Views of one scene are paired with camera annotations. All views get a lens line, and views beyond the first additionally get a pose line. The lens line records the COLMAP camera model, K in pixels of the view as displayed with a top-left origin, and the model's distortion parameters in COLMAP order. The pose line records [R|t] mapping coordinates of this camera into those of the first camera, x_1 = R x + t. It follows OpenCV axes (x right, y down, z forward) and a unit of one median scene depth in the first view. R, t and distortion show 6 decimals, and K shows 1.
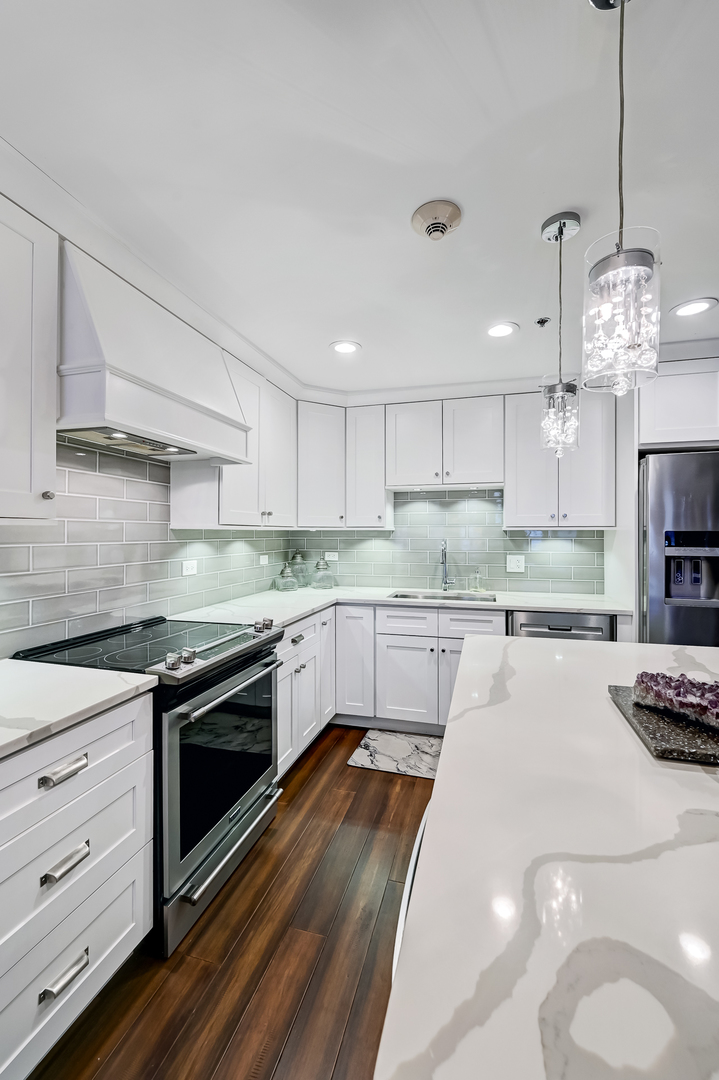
lens RADIAL K [[445.0, 0, 359.0], [0, 445.0, 528.8], [0, 0, 1]] dist [-0.000298, 0.000192]
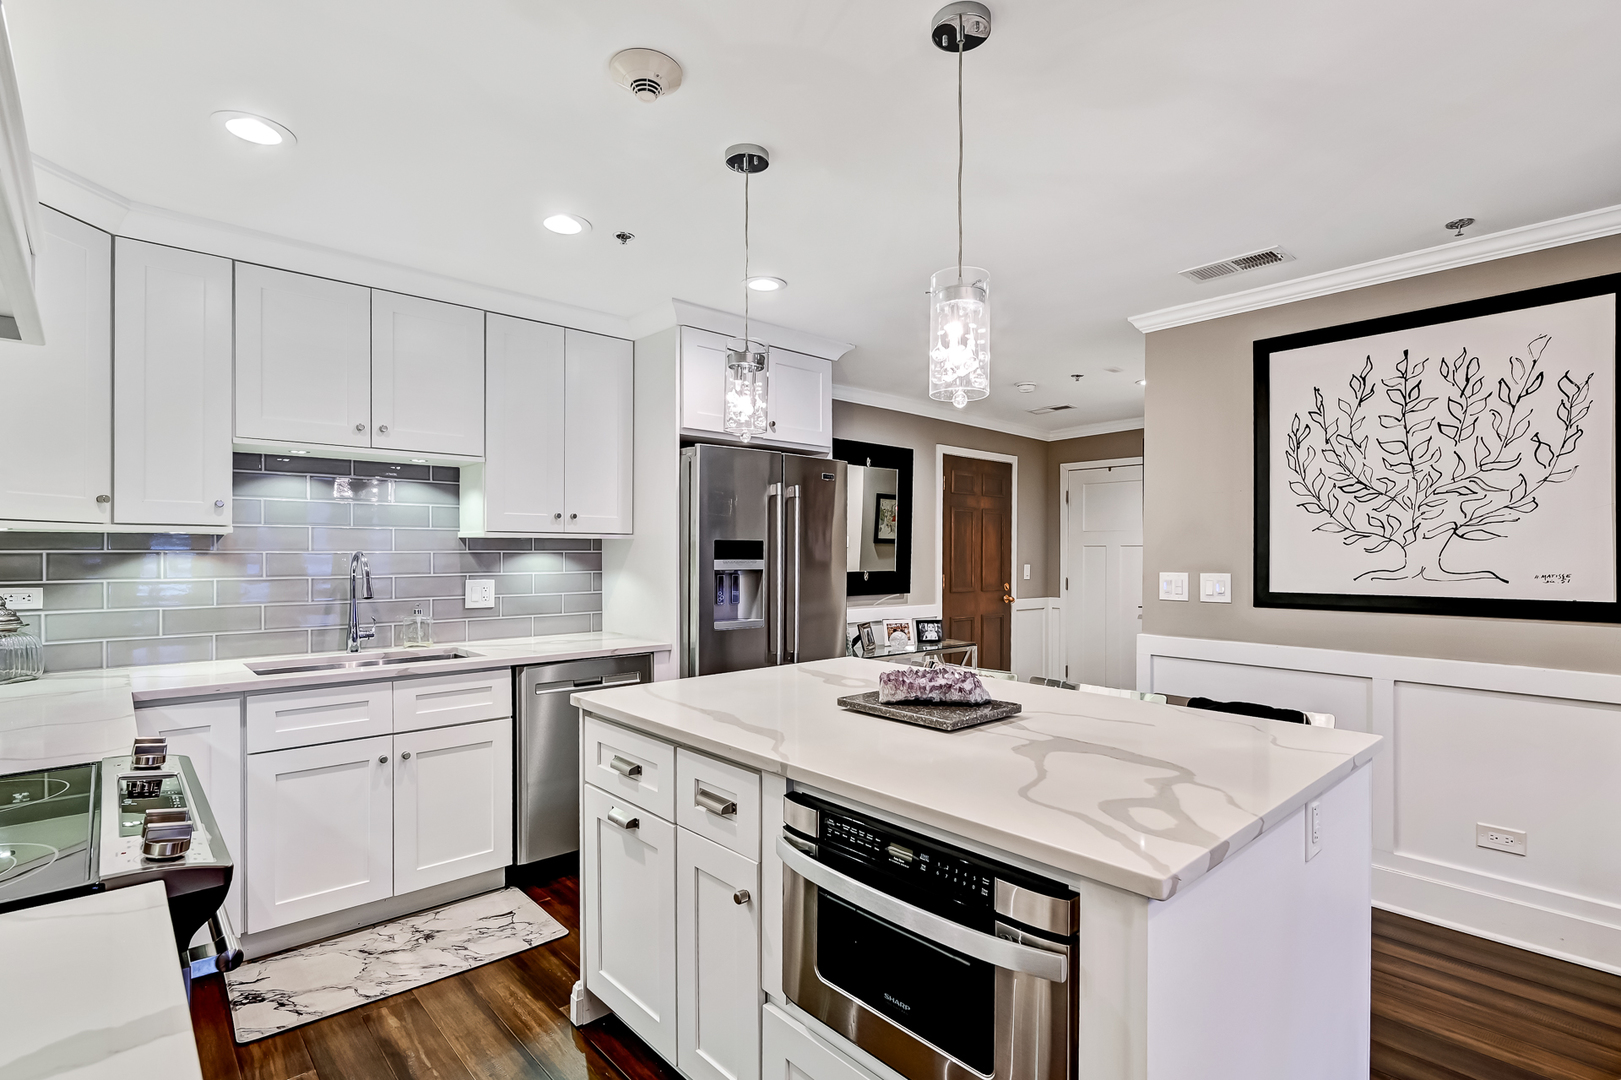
lens RADIAL K [[782.2, 0, 810.5], [0, 782.2, 540.0], [0, 0, 1]] dist [-0.000242, -0.000372]
pose [[0.535553, 0.013396, 0.844396, -0.360700], [-0.007967, 0.999910, -0.010811, 0.016828], [-0.844464, -0.000938, 0.535611, 0.073402]]
